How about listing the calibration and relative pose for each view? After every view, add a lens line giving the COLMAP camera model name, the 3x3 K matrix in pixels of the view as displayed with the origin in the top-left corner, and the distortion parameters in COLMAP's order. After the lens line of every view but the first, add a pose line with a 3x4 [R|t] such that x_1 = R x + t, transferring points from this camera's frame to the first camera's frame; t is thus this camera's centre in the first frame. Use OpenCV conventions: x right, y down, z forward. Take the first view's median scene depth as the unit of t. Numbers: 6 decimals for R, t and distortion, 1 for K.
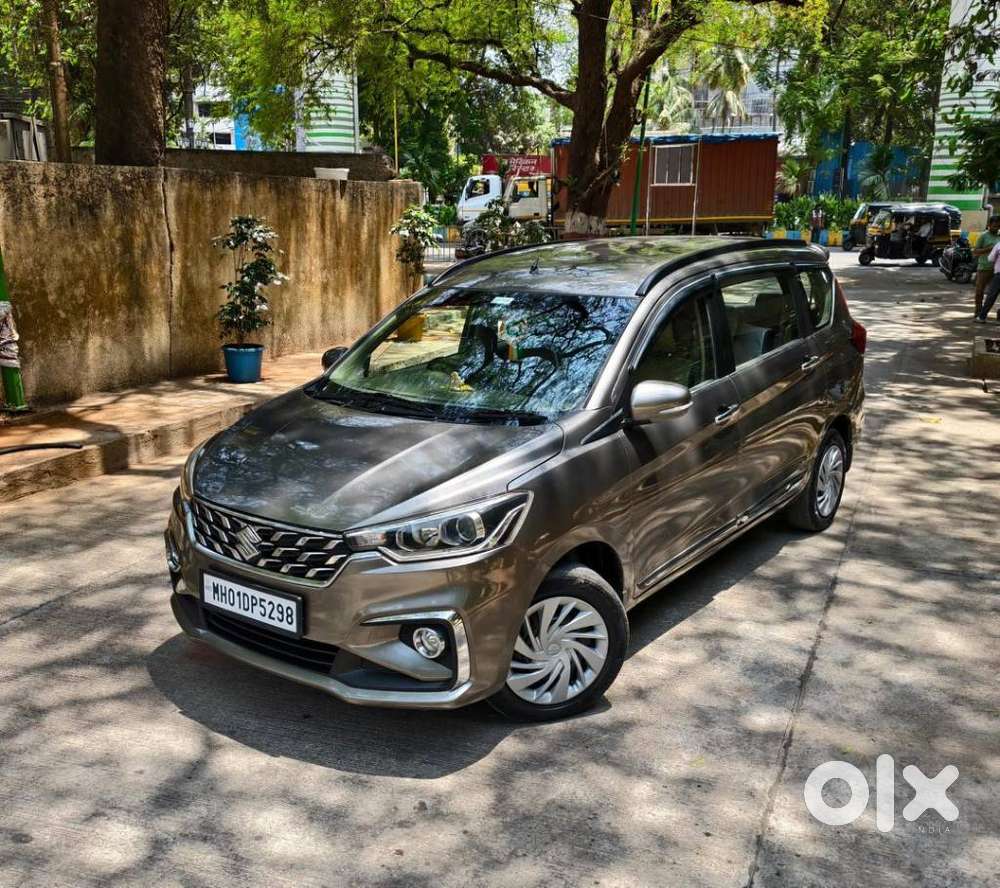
lens RADIAL K [[1036.6, 0, 500.7], [0, 1036.6, 470.4], [0, 0, 1]] dist [0.014560, 0.014442]
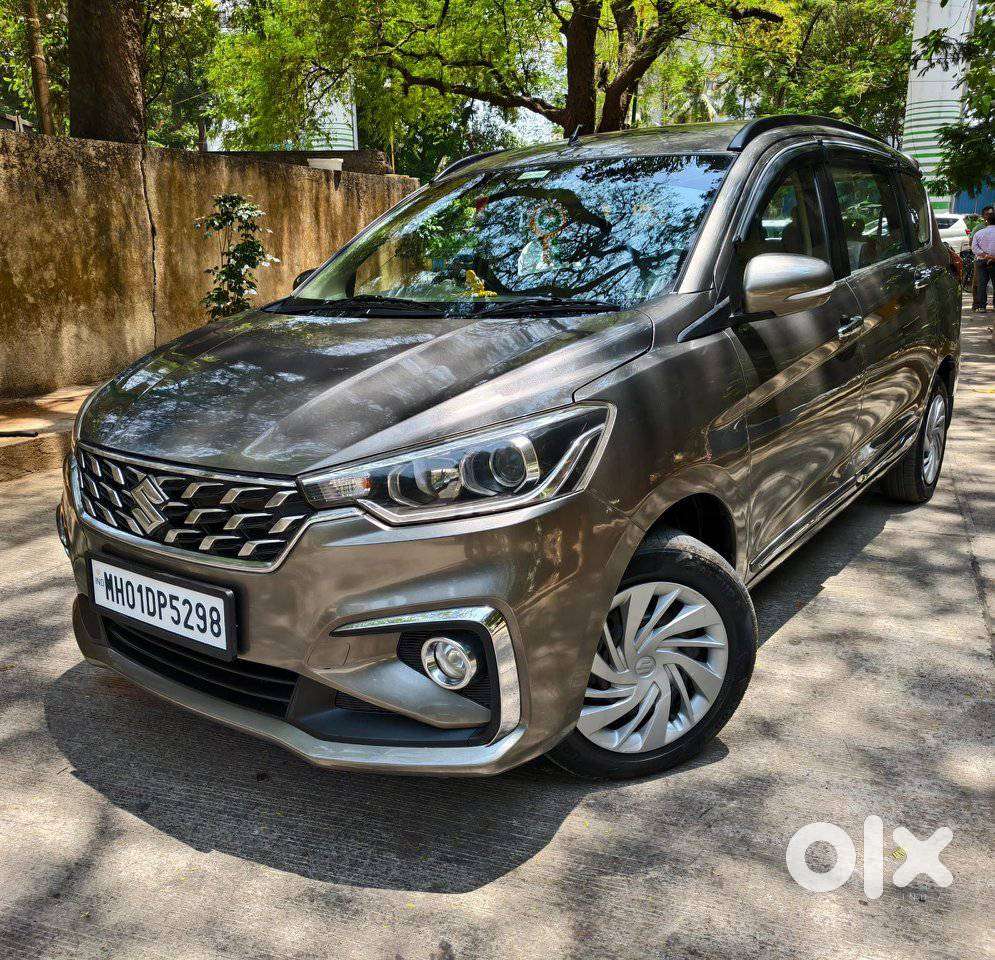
lens RADIAL K [[929.9, 0, 470.7], [0, 929.9, 480.3], [0, 0, 1]] dist [0.008851, -0.000980]
pose [[0.999237, -0.027541, -0.027704, -0.035094], [0.027279, 0.999580, -0.009806, 0.061056], [0.027963, 0.009043, 0.999568, 0.421662]]
